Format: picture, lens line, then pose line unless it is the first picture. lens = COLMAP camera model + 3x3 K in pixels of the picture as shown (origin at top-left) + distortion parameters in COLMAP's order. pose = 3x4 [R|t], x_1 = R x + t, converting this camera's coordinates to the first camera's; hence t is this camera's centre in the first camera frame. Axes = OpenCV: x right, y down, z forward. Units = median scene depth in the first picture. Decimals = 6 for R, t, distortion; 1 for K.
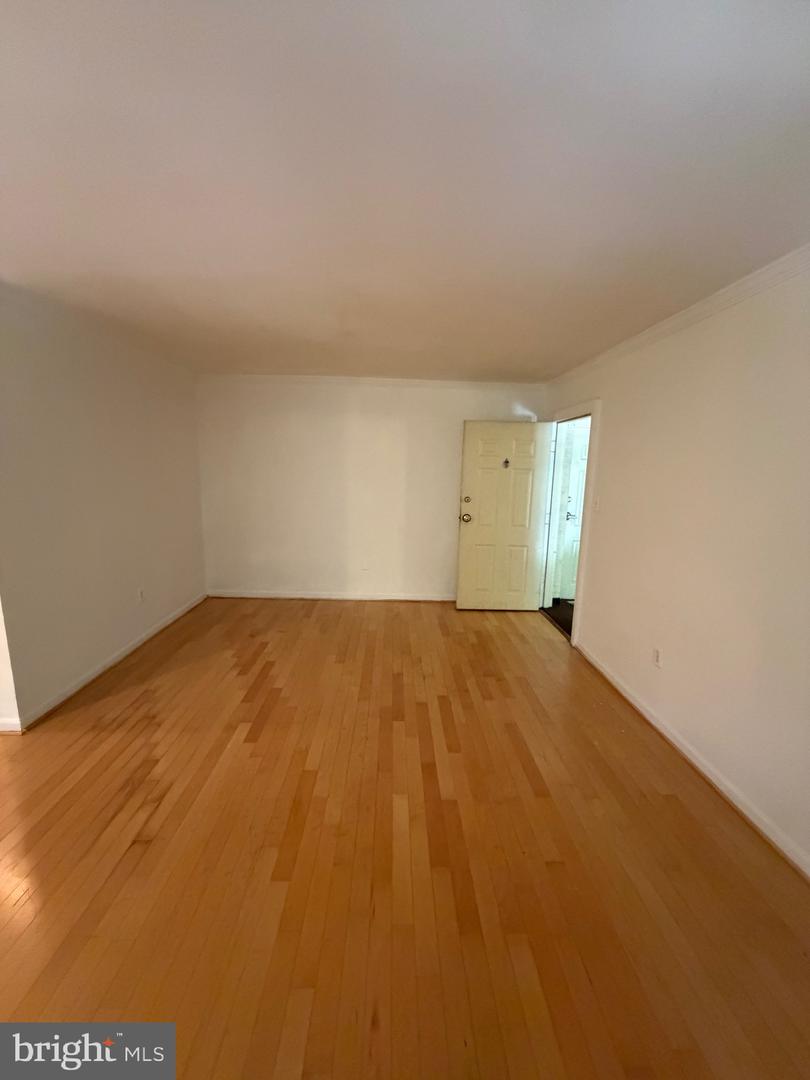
lens RADIAL K [[432.0, 0, 405.0], [0, 432.0, 540.0], [0, 0, 1]] dist [0.003059, 0.000281]
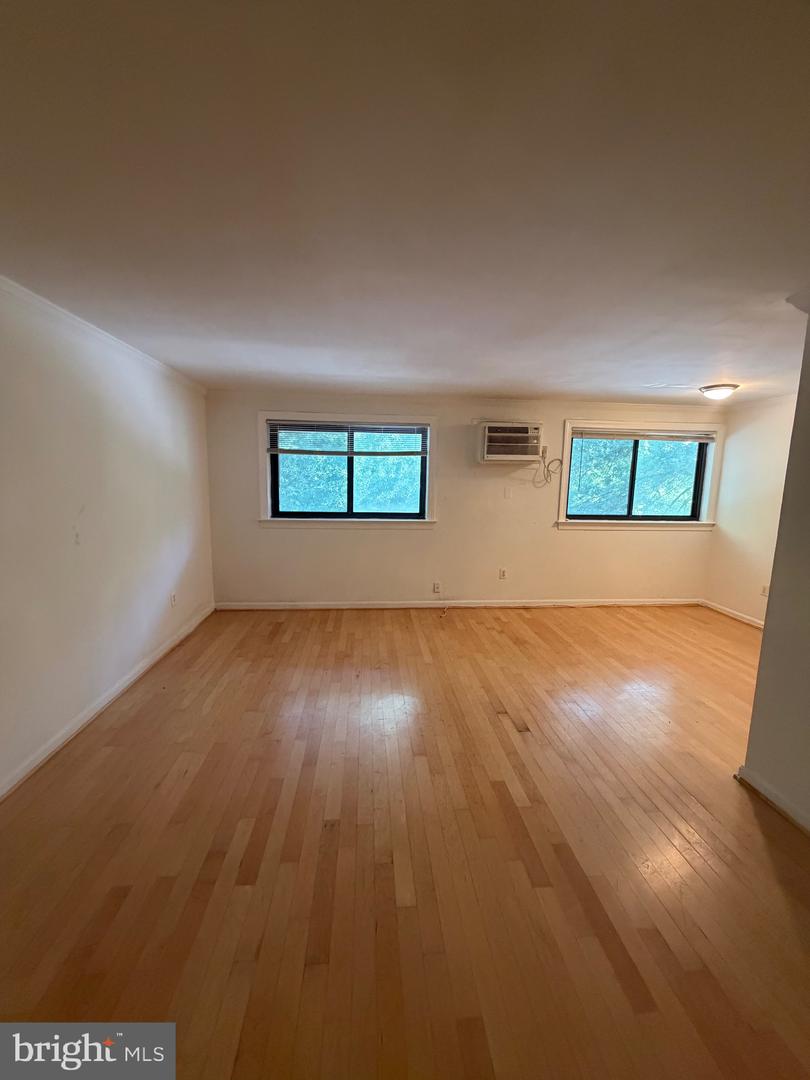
lens RADIAL K [[404.9, 0, 405.0], [0, 404.9, 540.0], [0, 0, 1]] dist [-0.011029, 0.000015]
pose [[-0.998906, -0.026124, -0.038783, -0.085662], [-0.036771, 0.951201, 0.306375, -0.220795], [0.028886, 0.307465, -0.951121, 1.271475]]
